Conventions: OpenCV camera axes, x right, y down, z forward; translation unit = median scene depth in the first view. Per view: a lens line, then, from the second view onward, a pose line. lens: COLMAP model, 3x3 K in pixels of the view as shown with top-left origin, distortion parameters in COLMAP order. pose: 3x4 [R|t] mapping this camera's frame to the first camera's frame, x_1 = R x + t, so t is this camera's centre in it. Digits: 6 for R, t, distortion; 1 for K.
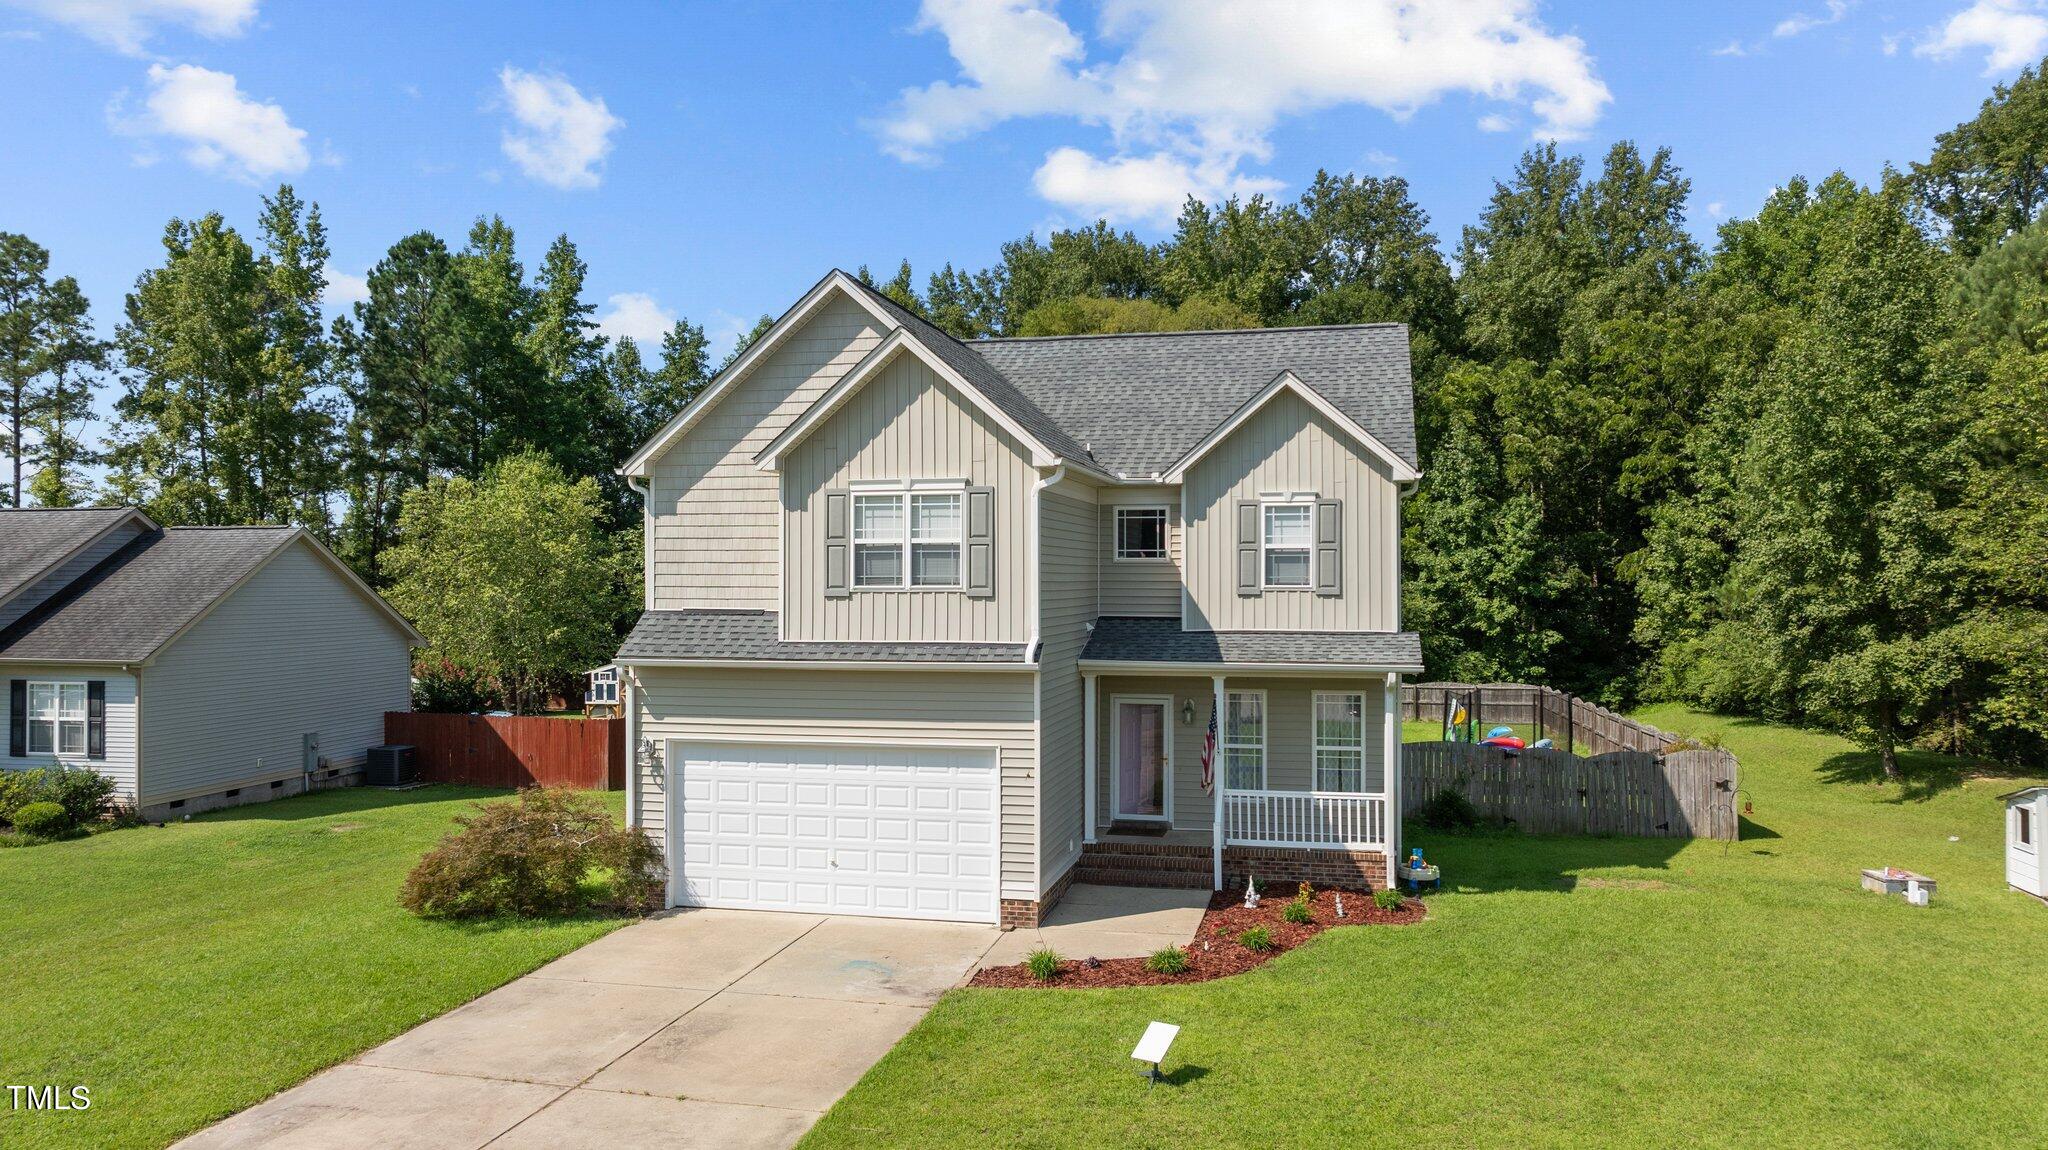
lens RADIAL K [[1469.3, 0, 1024.0], [0, 1469.3, 575.0], [0, 0, 1]] dist [-0.020165, 0.003545]
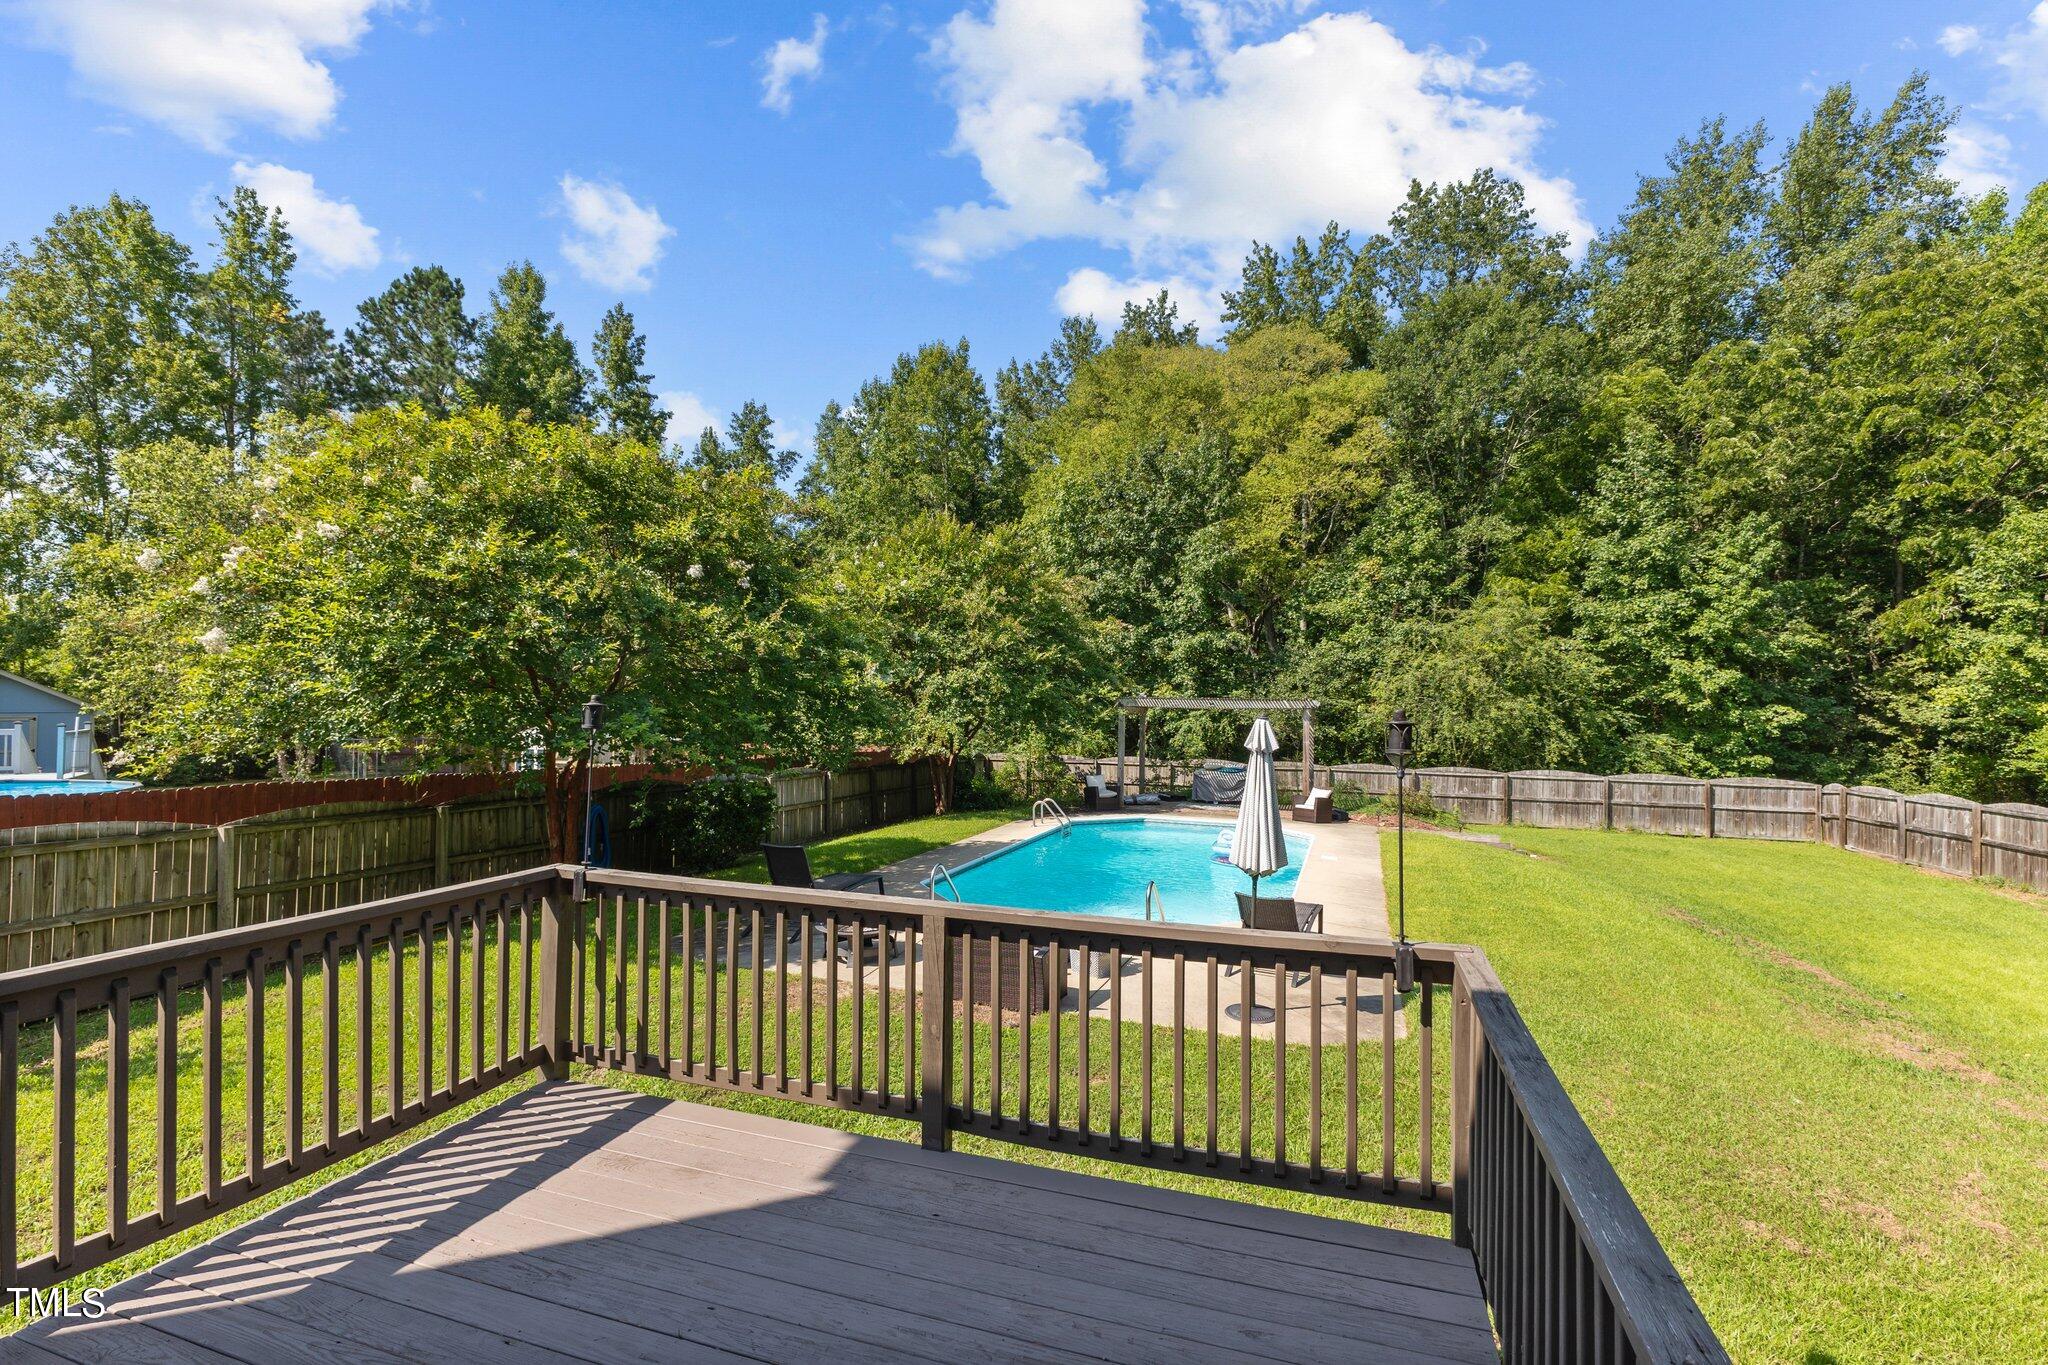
lens RADIAL K [[907.6, 0, 1036.0], [0, 907.6, 698.6], [0, 0, 1]] dist [0.002849, 0.000330]
pose [[0.995779, 0.019926, -0.089589, 0.103412], [-0.020214, 0.999793, -0.002310, 0.118386], [0.089525, 0.004112, 0.995976, 1.461060]]
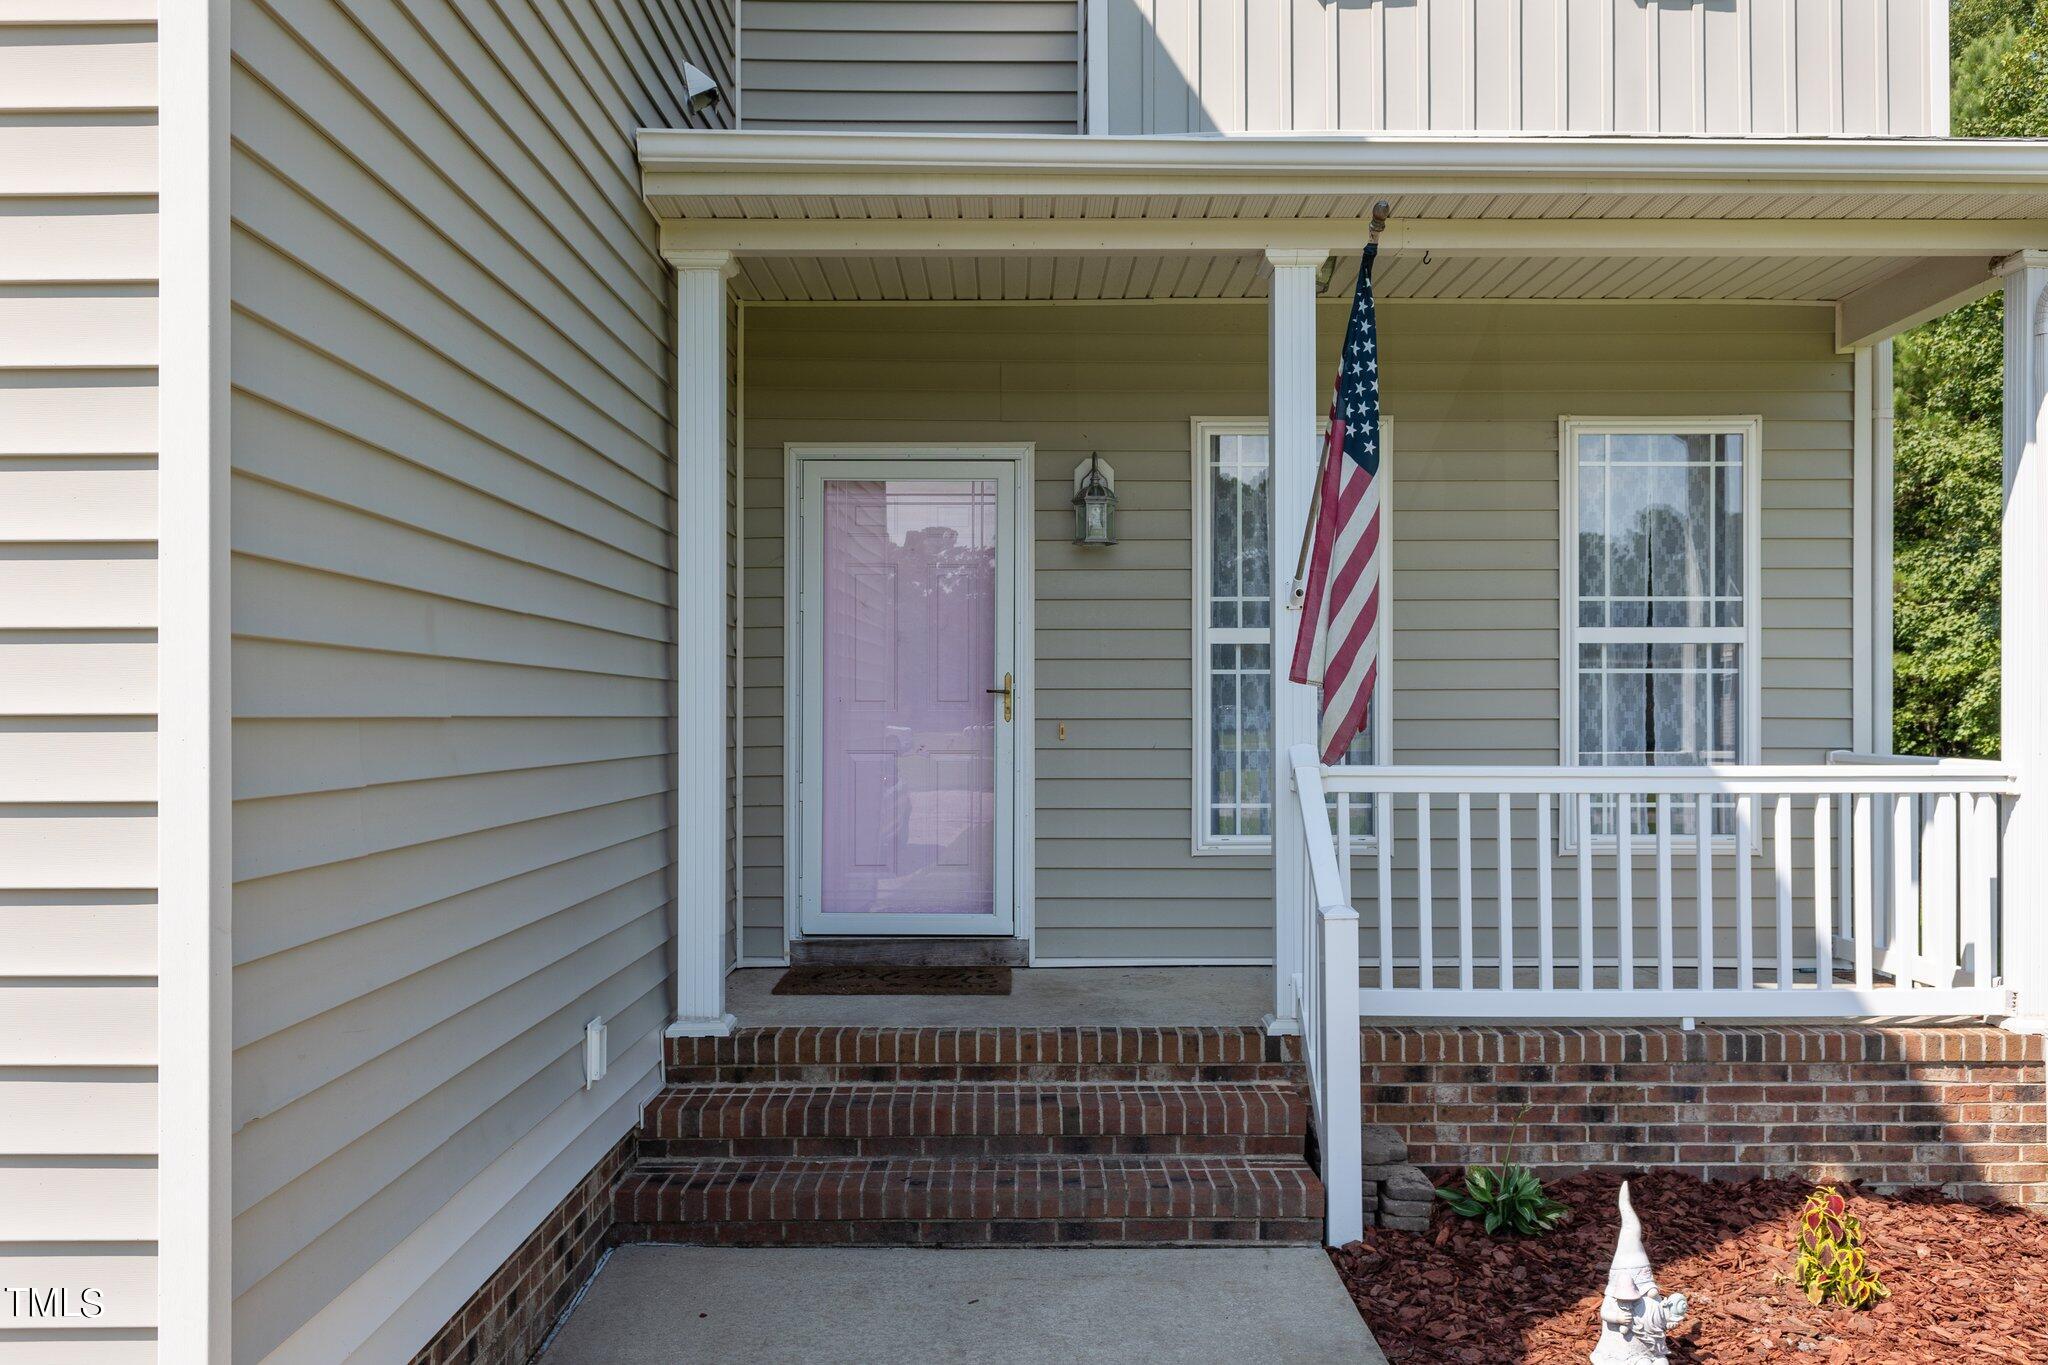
lens RADIAL K [[1671.3, 0, 1026.7], [0, 1671.3, 692.7], [0, 0, 1]] dist [0.001238, -0.000269]
pose [[0.974254, 0.003466, 0.225428, 0.037381], [-0.000269, 0.999899, -0.014214, 0.140967], [-0.225455, 0.013787, 0.974156, 0.777276]]
